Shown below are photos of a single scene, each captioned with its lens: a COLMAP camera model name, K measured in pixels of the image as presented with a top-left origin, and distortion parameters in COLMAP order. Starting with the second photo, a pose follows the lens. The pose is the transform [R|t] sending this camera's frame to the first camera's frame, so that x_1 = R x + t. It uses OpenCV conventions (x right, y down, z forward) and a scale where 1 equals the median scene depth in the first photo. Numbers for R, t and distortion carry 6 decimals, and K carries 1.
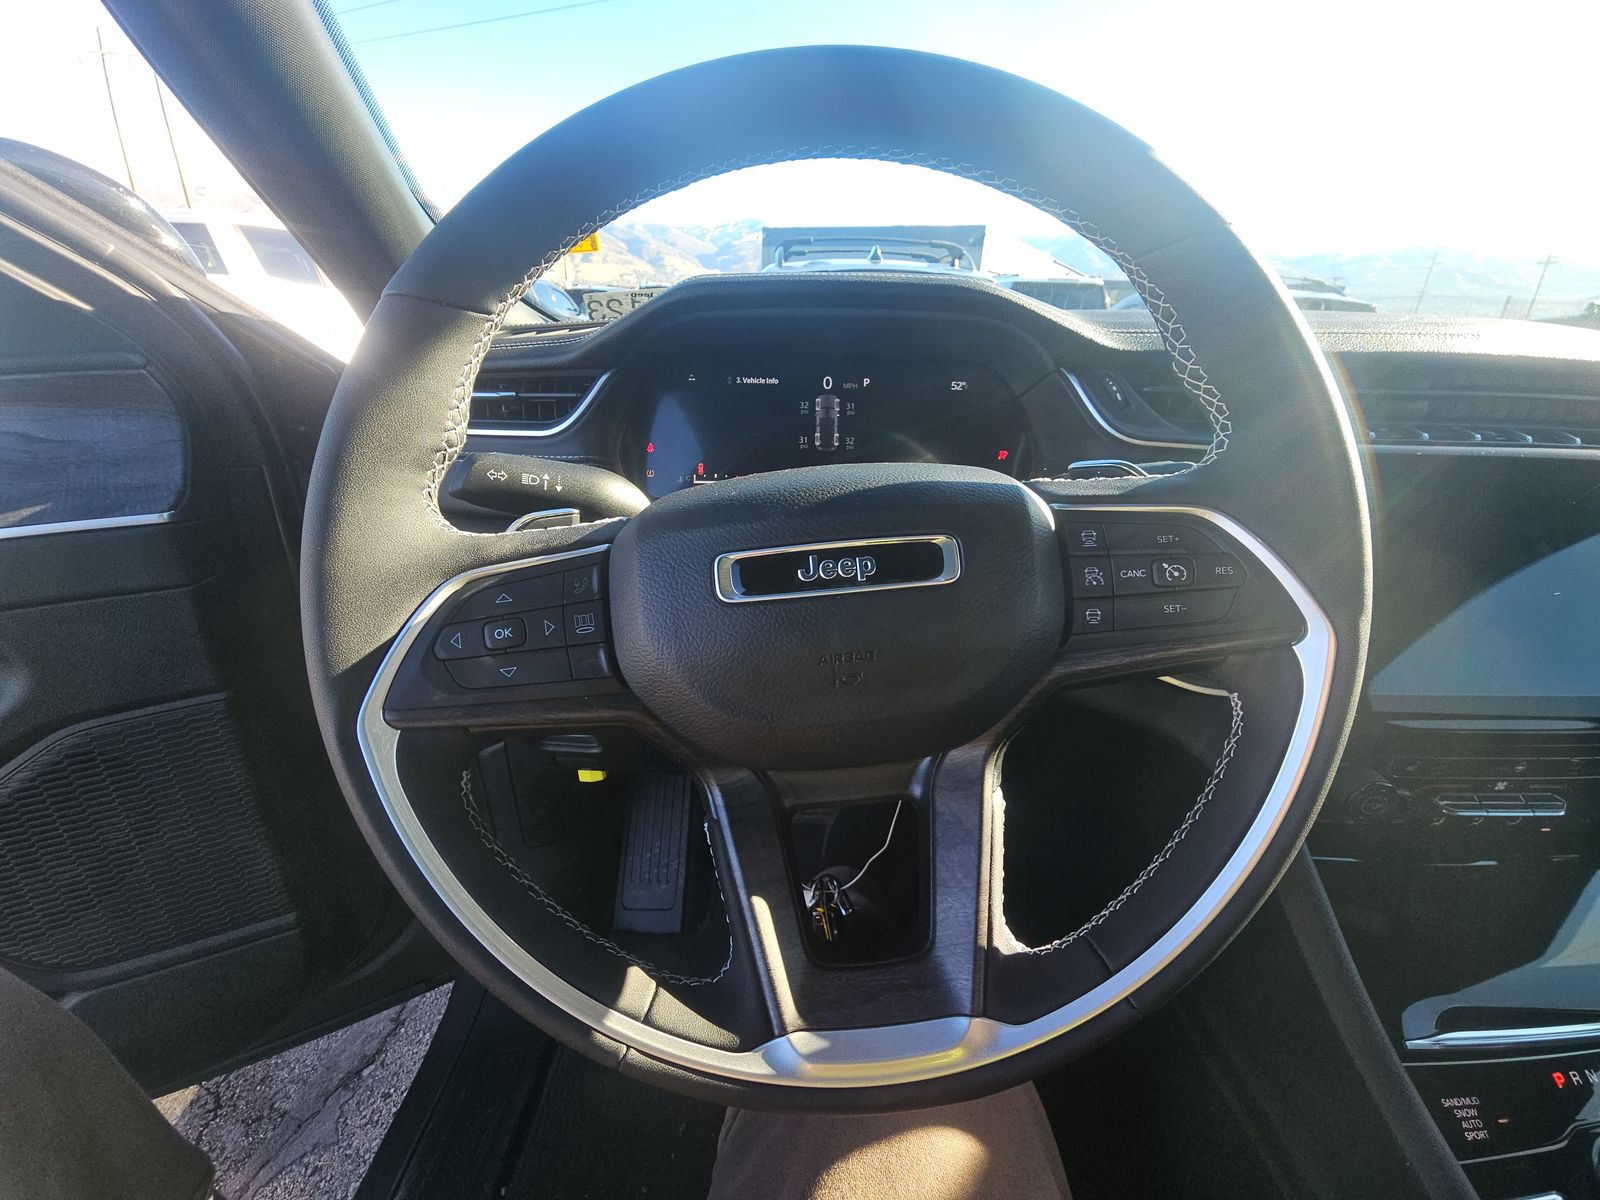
lens RADIAL K [[645.9, 0, 816.2], [0, 645.9, 607.9], [0, 0, 1]] dist [0.008664, -0.000757]
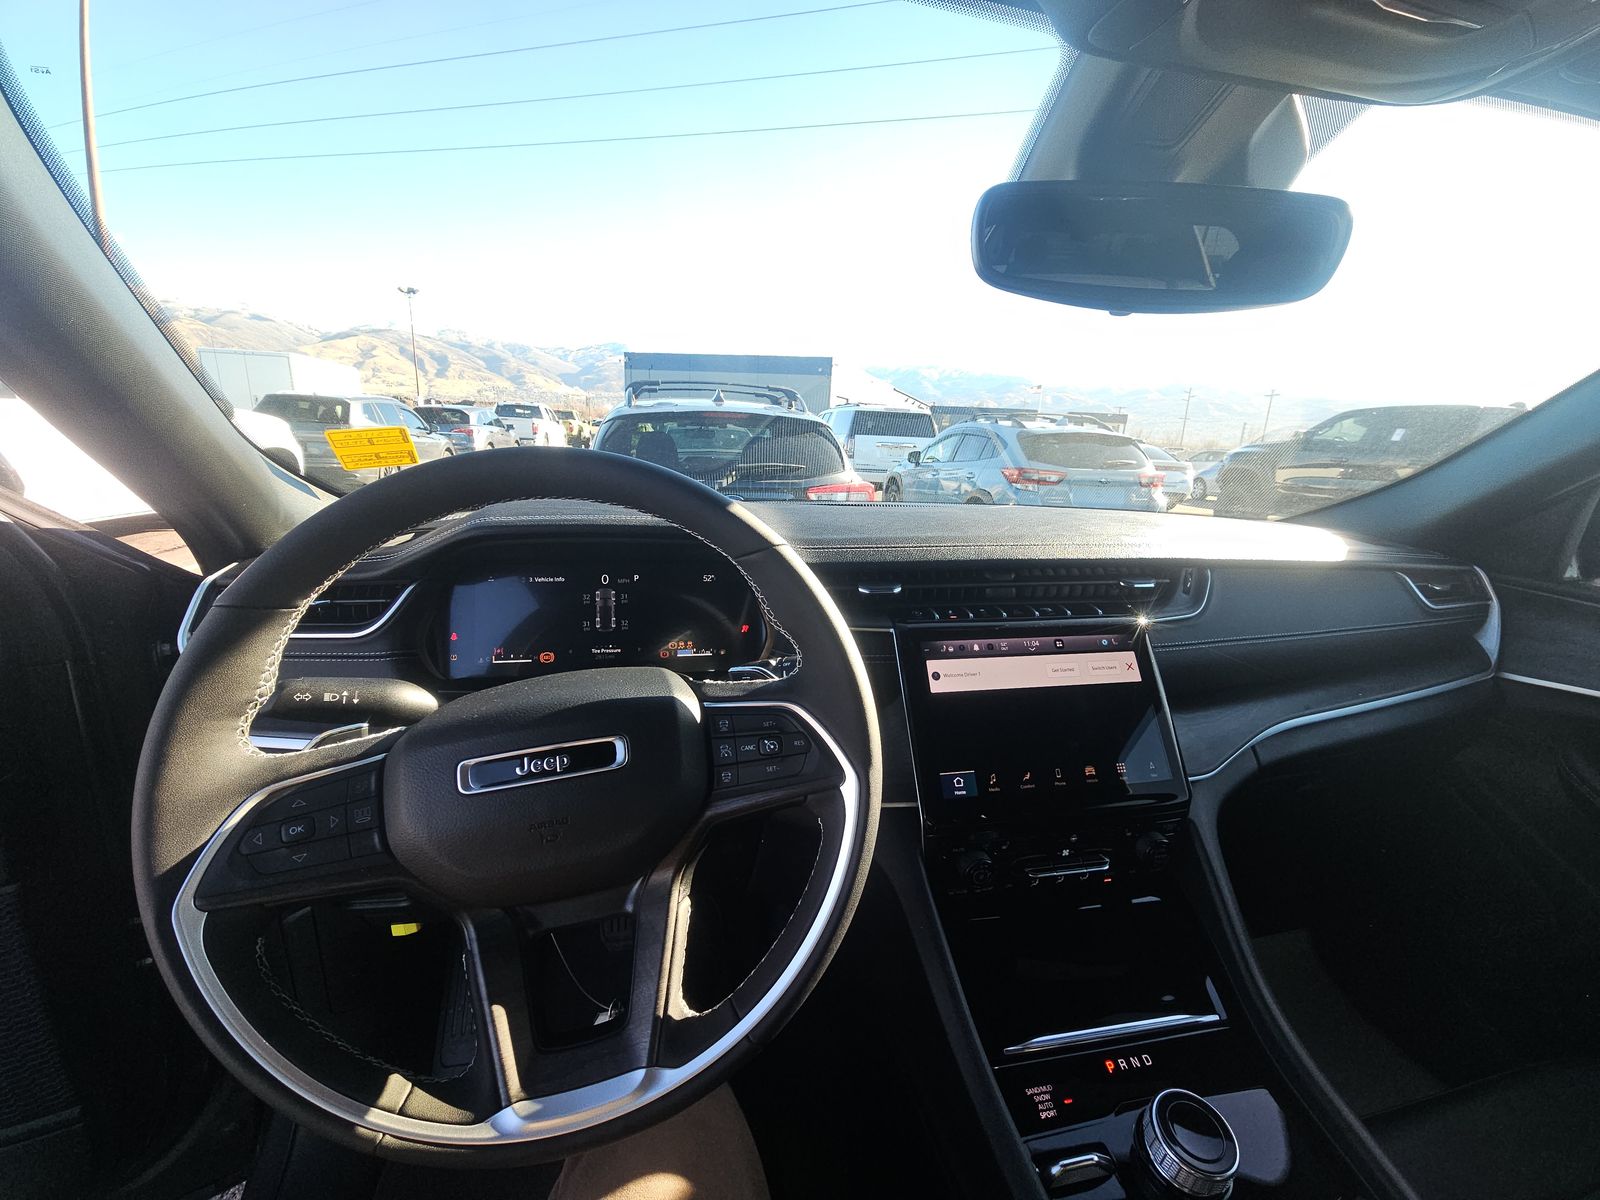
lens RADIAL K [[645.9, 0, 810.1], [0, 645.9, 612.7], [0, 0, 1]] dist [0.008664, -0.000757]
pose [[0.982183, -0.042983, 0.182945, 0.345462], [0.069997, 0.987118, -0.143871, -0.134218], [-0.174404, 0.154113, 0.972539, -0.590717]]
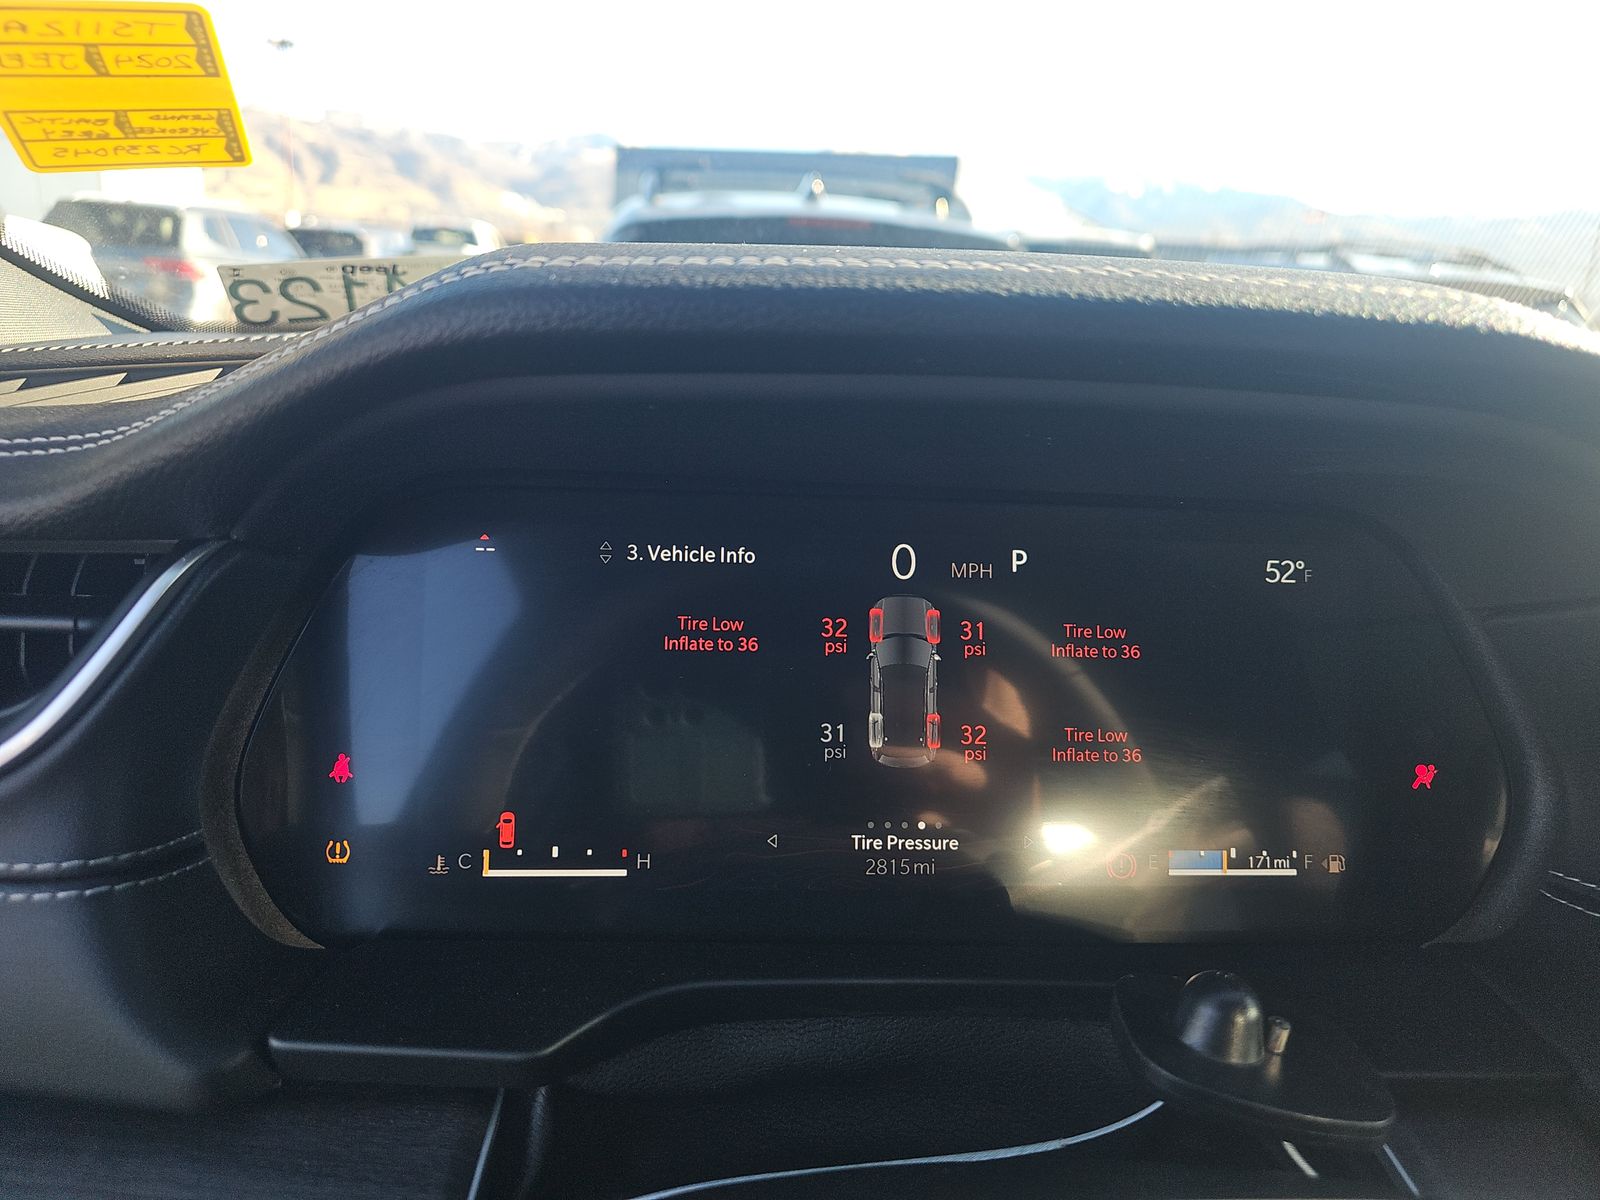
lens RADIAL K [[1070.5, 0, 790.9], [0, 1070.5, 612.0], [0, 0, 1]] dist [0.003543, -0.000055]
pose [[0.996296, 0.000728, 0.085986, -0.167531], [0.009810, 0.992473, -0.122067, -0.493076], [-0.085428, 0.122458, 0.988790, 0.899821]]
